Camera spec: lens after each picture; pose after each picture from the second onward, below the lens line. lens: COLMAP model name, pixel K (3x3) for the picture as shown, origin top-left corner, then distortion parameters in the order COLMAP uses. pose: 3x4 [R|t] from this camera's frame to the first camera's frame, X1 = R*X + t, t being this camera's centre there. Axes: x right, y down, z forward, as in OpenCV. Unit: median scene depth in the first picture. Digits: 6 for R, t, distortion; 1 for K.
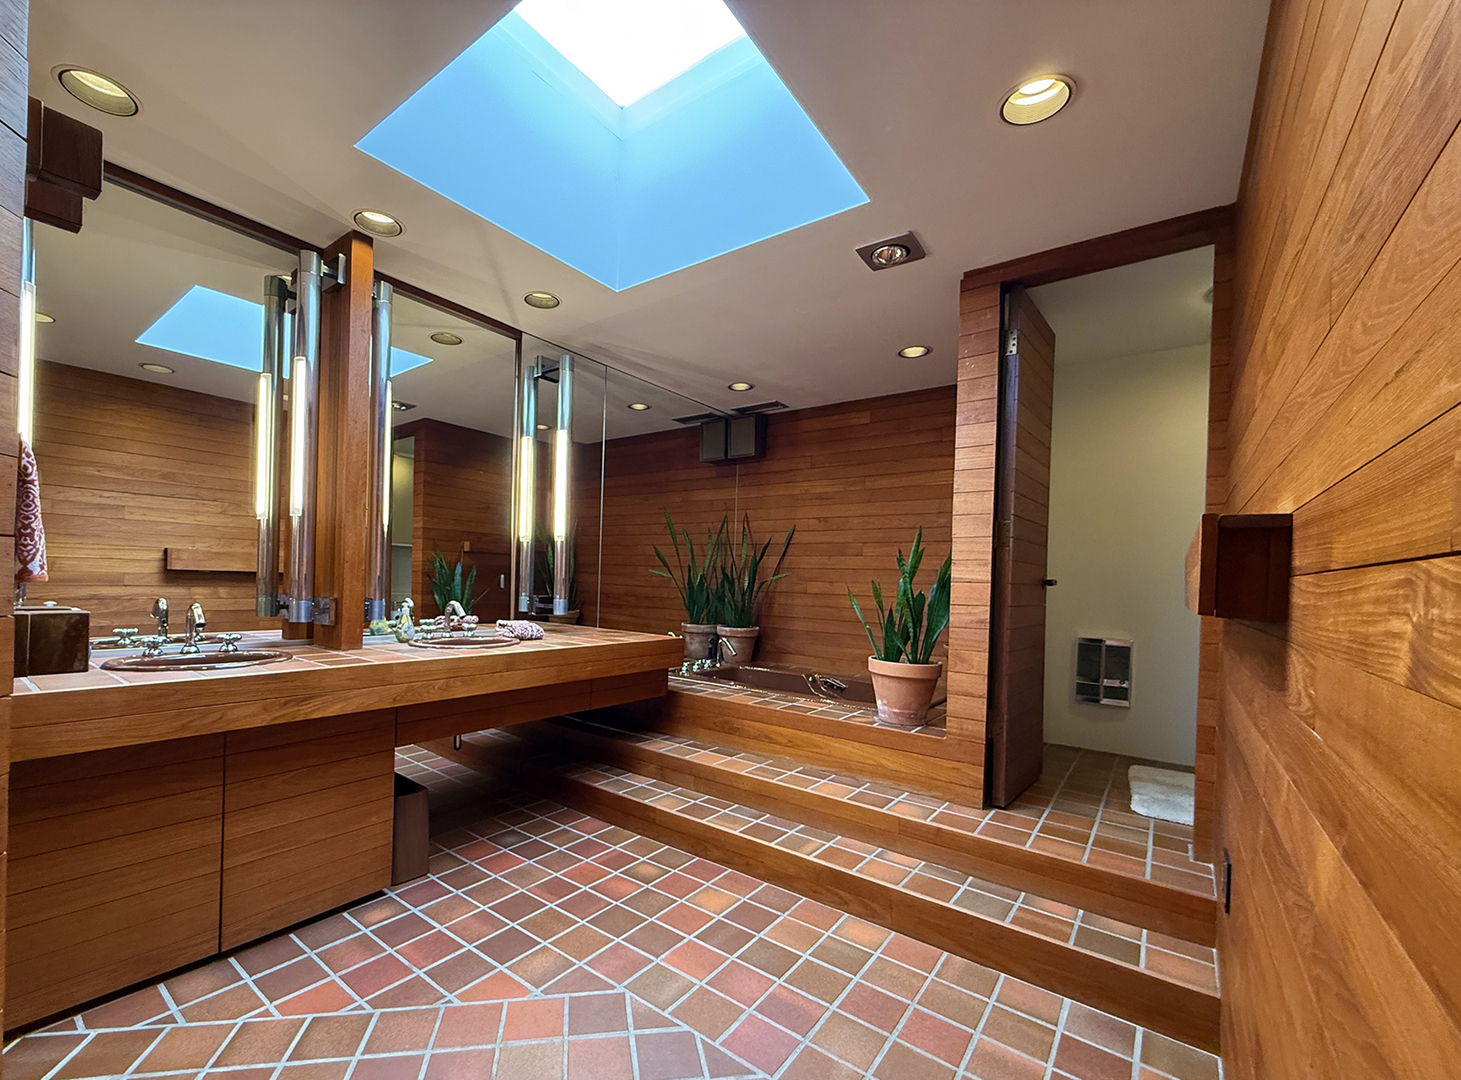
lens RADIAL K [[622.5, 0, 668.1], [0, 622.5, 584.4], [0, 0, 1]] dist [-0.001587, -0.000098]
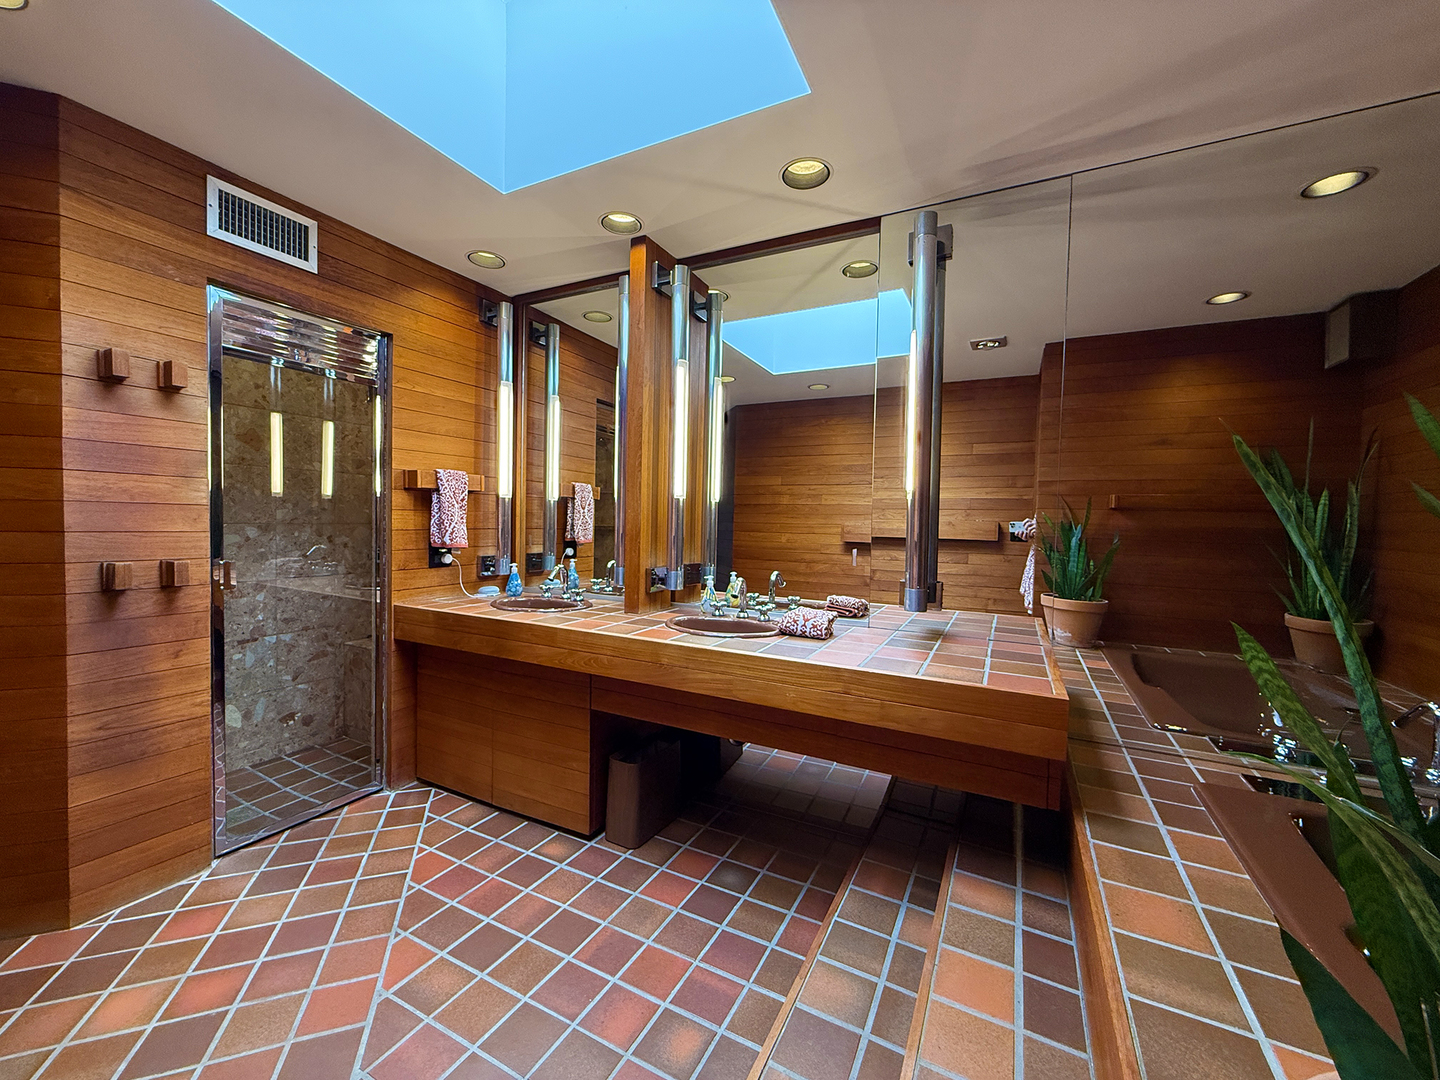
lens RADIAL K [[572.9, 0, 720.4], [0, 572.9, 537.0], [0, 0, 1]] dist [-0.007599, -0.001026]
pose [[0.204942, 0.007341, -0.978747, 0.573474], [-0.020407, 0.999787, 0.003225, -0.041424], [0.978561, 0.019312, 0.205048, 1.021048]]
